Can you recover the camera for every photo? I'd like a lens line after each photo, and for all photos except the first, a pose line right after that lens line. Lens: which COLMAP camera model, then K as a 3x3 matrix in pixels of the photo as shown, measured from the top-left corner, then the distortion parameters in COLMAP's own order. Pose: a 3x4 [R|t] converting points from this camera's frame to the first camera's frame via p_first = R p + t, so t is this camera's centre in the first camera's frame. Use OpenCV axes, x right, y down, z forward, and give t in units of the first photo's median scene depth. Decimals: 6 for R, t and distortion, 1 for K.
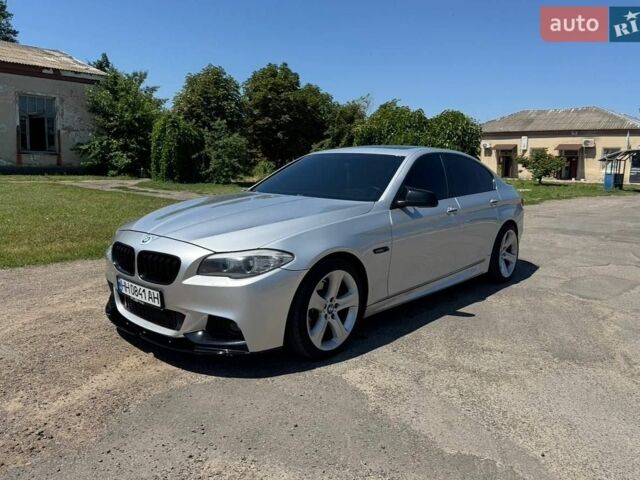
lens RADIAL K [[502.8, 0, 301.2], [0, 502.8, 241.9], [0, 0, 1]] dist [0.050761, -0.070798]
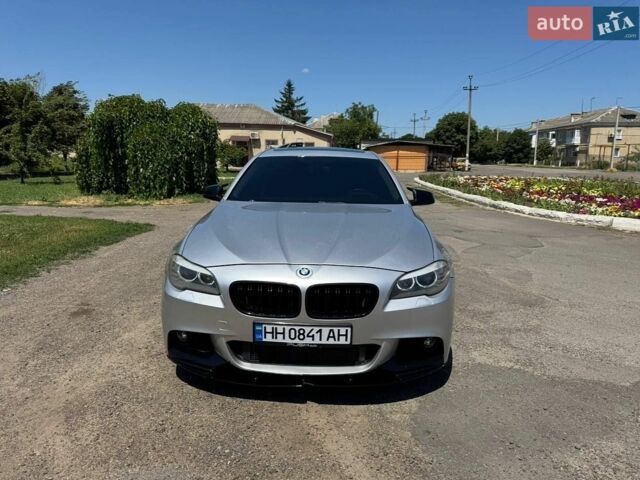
lens RADIAL K [[486.4, 0, 320.0], [0, 486.4, 240.0], [0, 0, 1]] dist [0.090392, -0.152126]
pose [[0.742694, -0.120748, 0.658655, -0.192950], [0.102016, 0.992529, 0.066923, -0.025085], [-0.661815, 0.017490, 0.749463, 0.090772]]
